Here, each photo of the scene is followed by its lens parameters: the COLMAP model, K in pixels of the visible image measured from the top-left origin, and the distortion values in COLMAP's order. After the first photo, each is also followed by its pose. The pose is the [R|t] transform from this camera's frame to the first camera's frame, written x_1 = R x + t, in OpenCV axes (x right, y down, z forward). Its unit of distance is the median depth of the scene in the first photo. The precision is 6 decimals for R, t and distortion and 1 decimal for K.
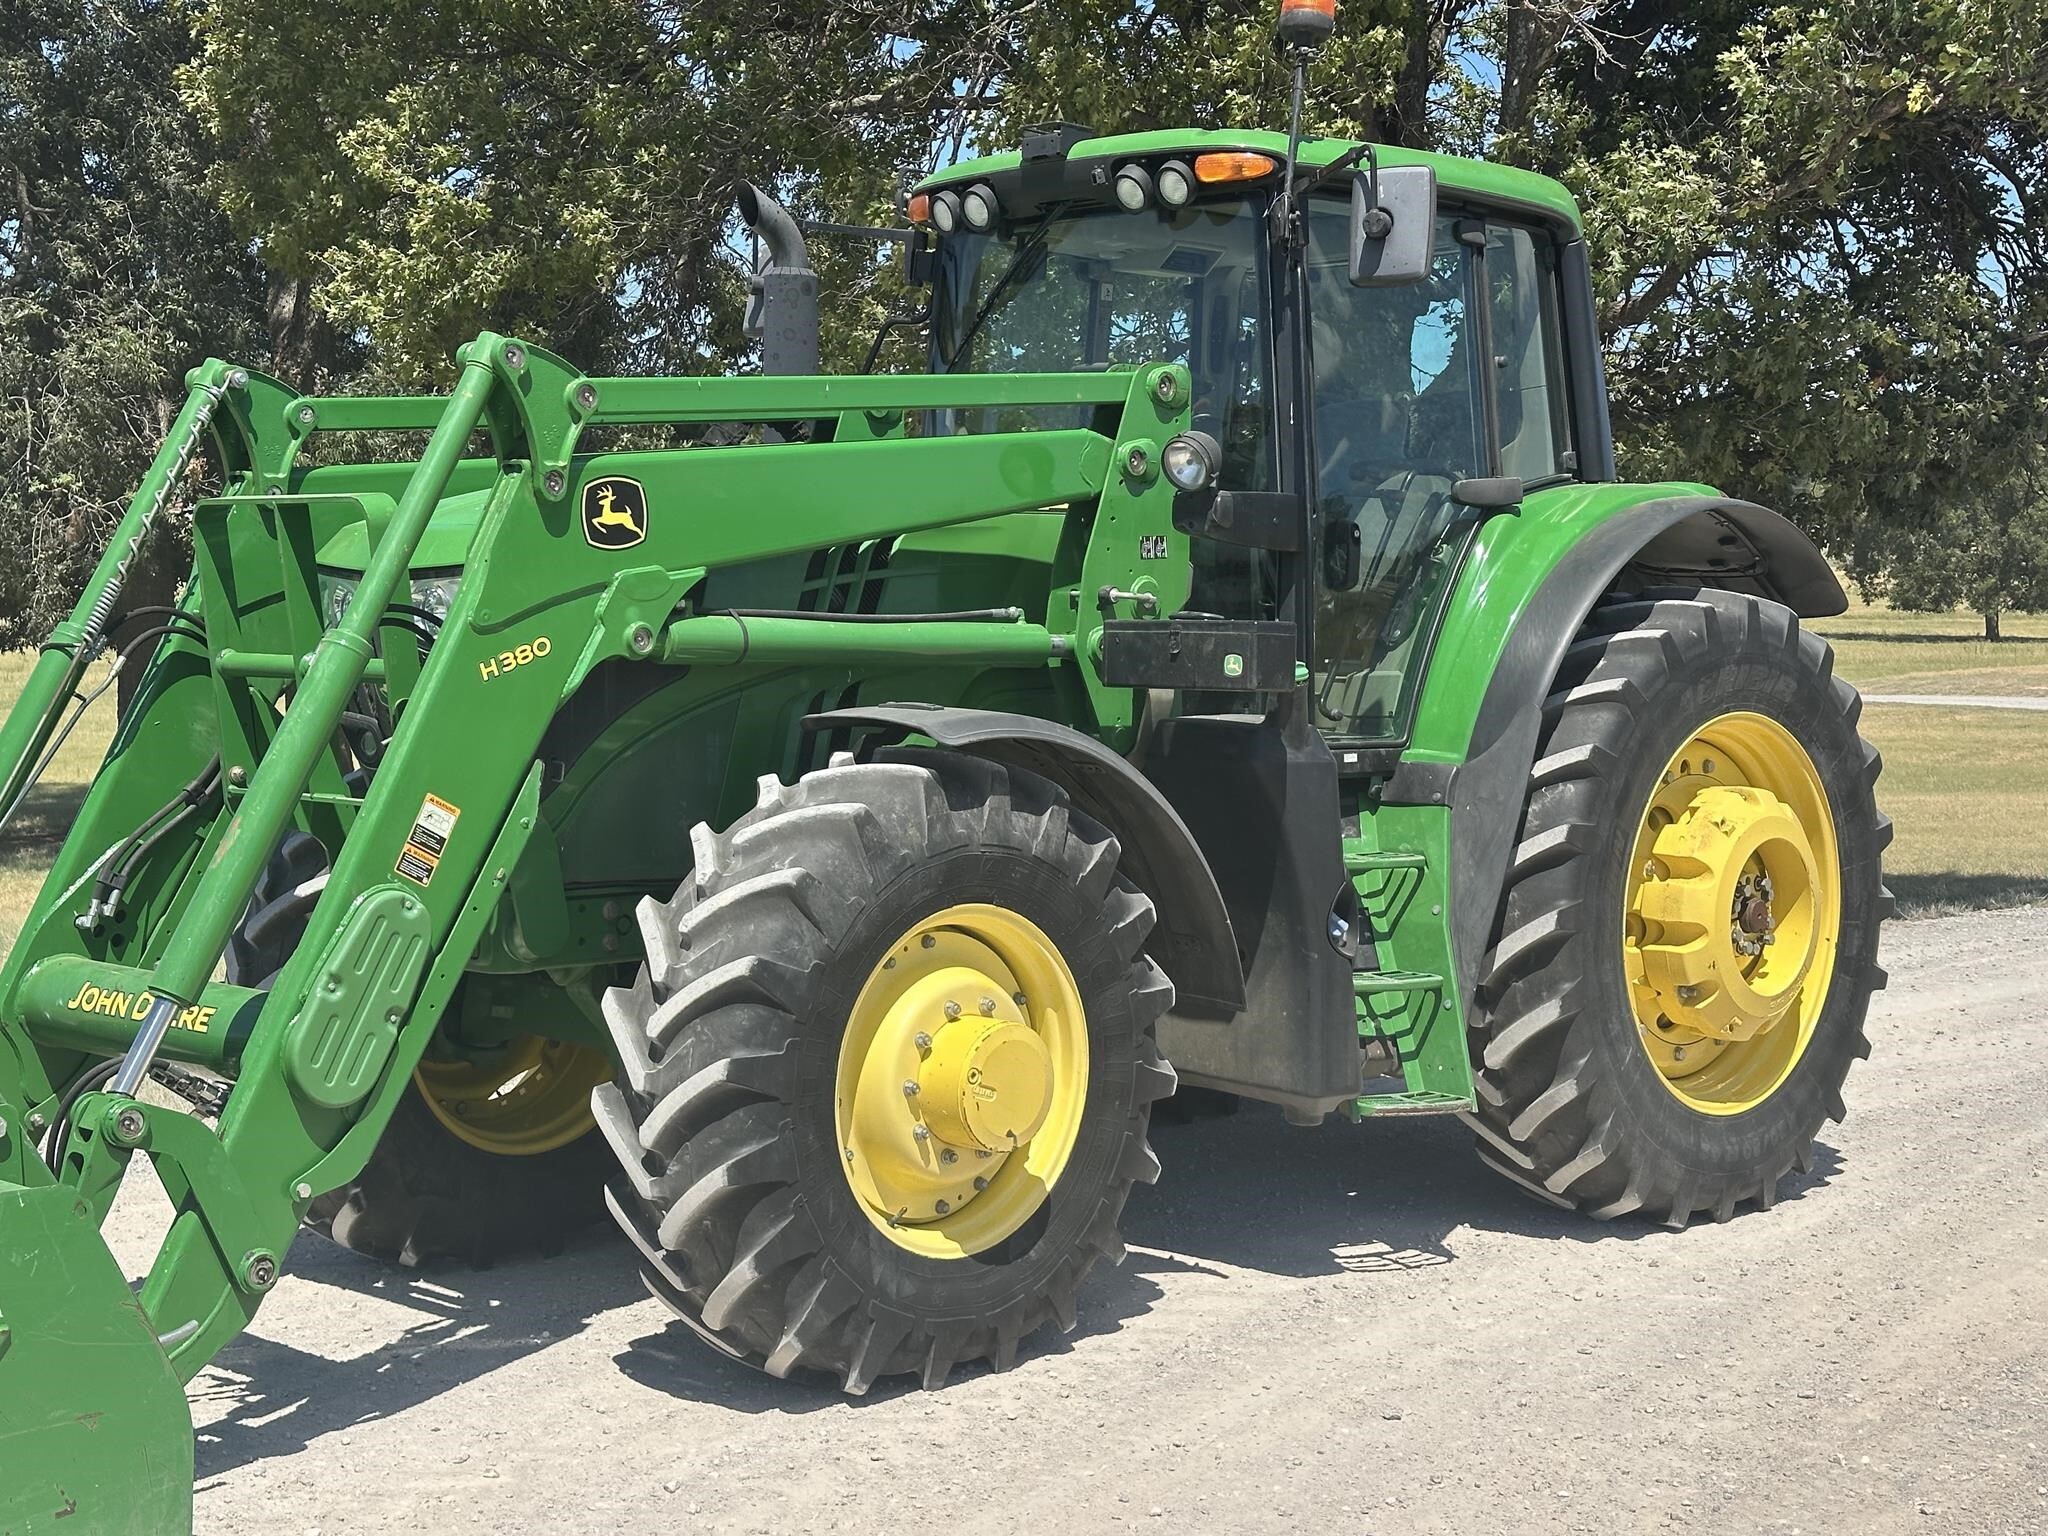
lens RADIAL K [[2843.0, 0, 1048.3], [0, 2843.0, 760.6], [0, 0, 1]] dist [0.190119, -0.326266]
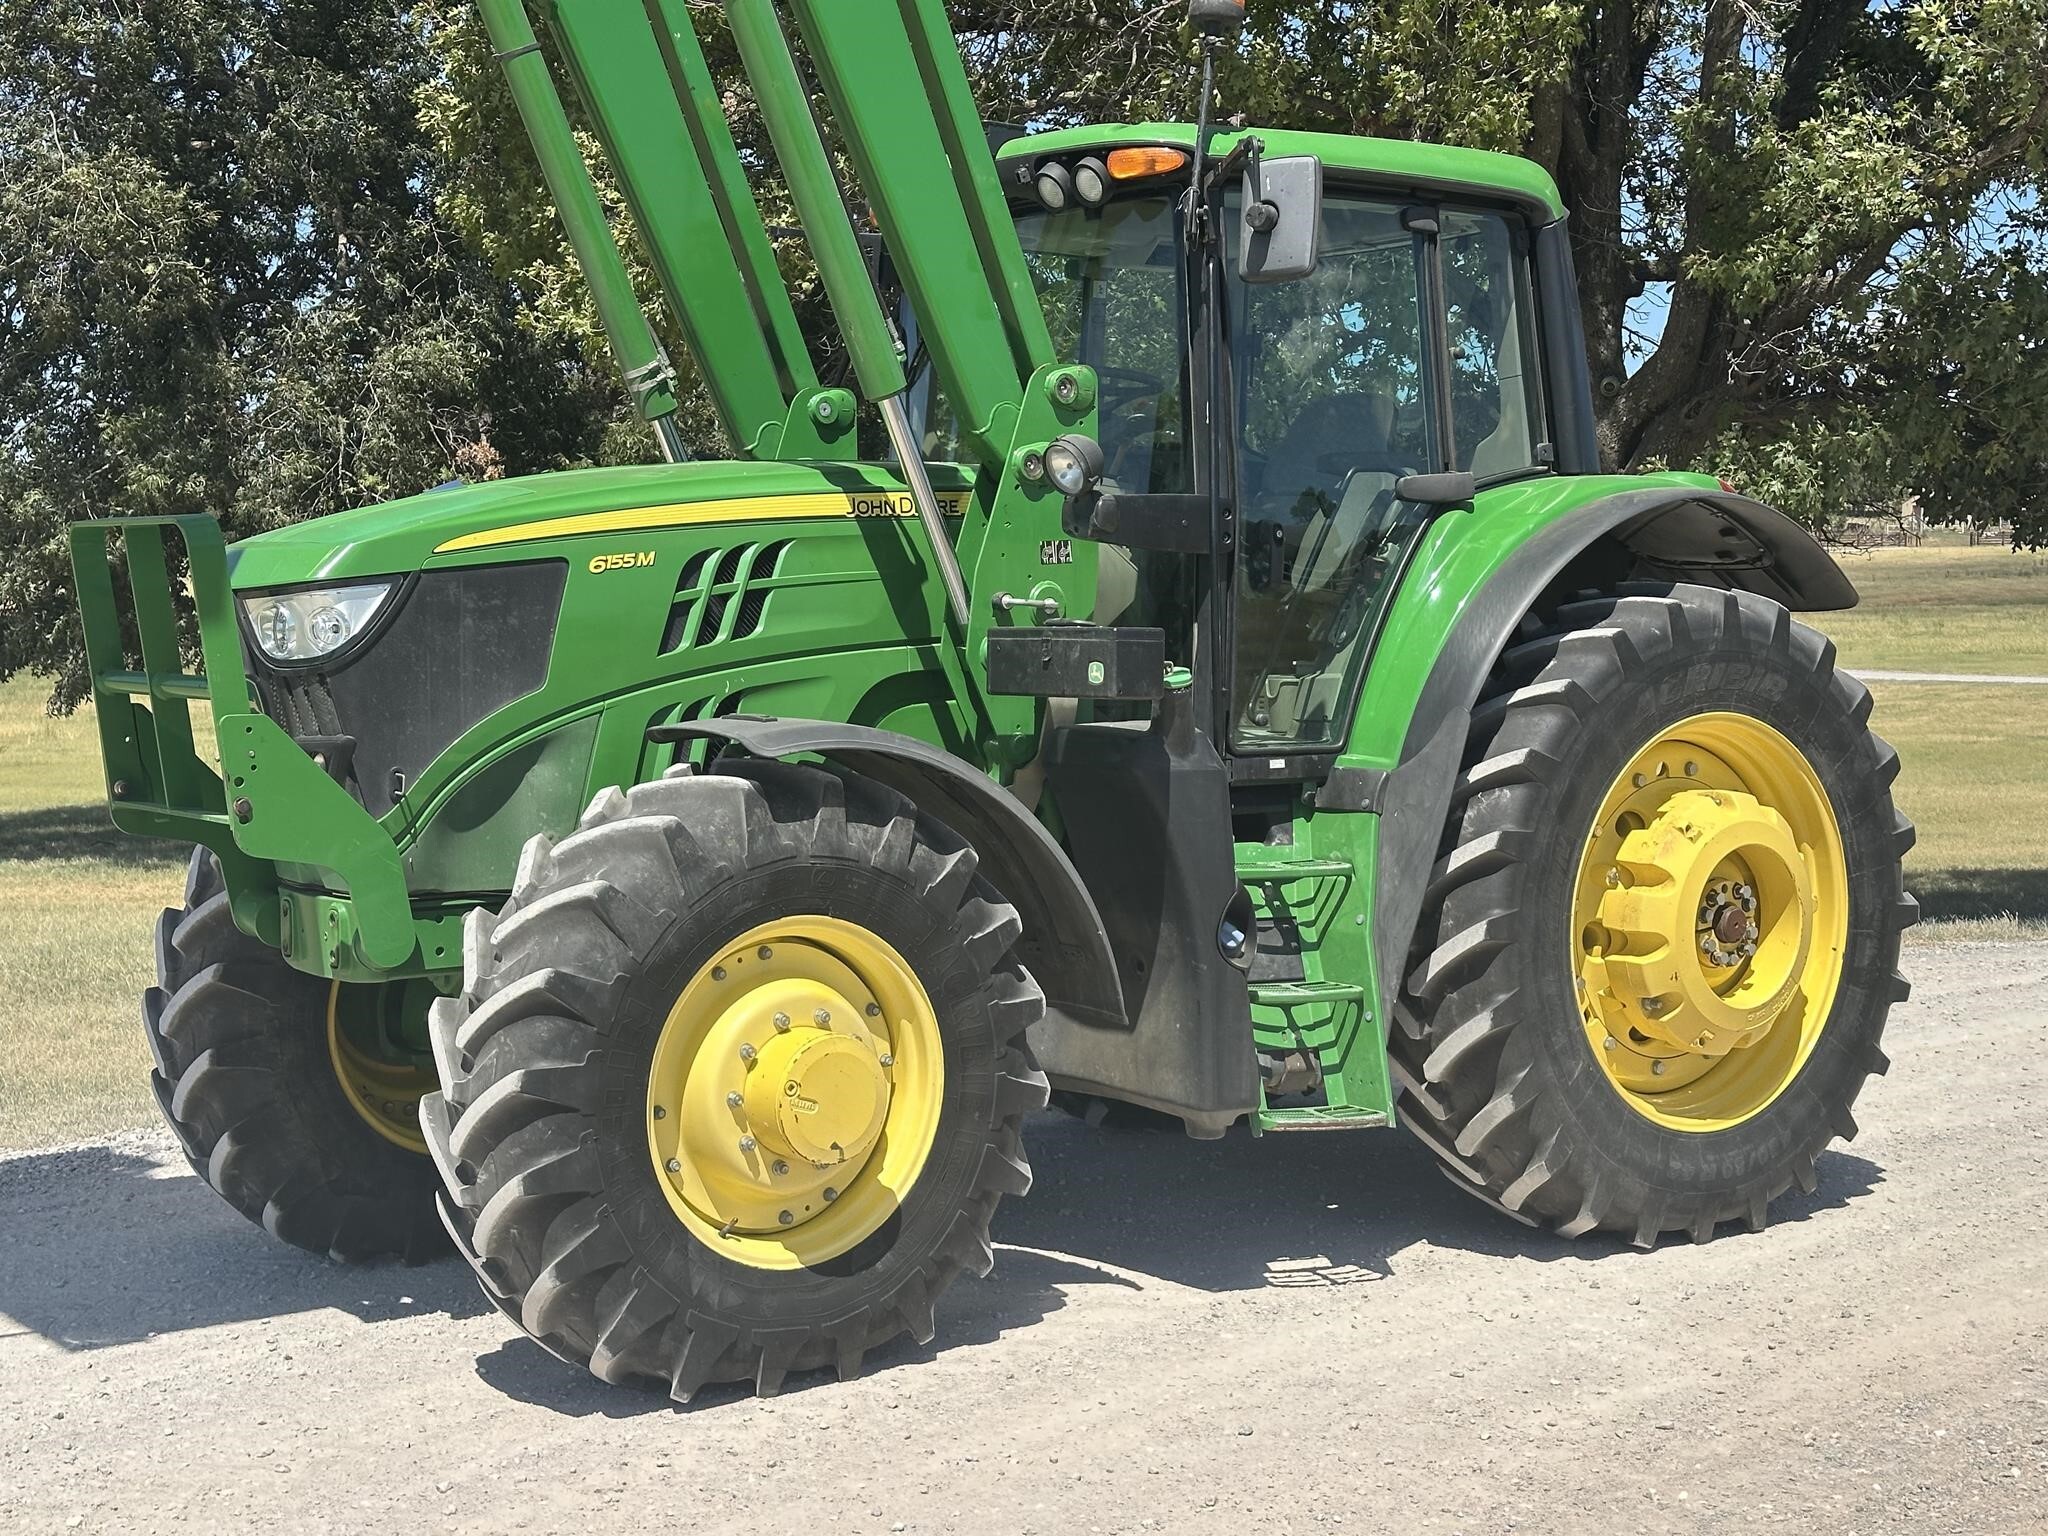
lens RADIAL K [[2849.9, 0, 1019.2], [0, 2849.9, 794.5], [0, 0, 1]] dist [0.142985, -0.035315]
pose [[0.989548, -0.003703, -0.144159, 0.188129], [0.005844, 0.999879, 0.014427, -0.005980], [0.144088, -0.015119, 0.989449, 0.021632]]
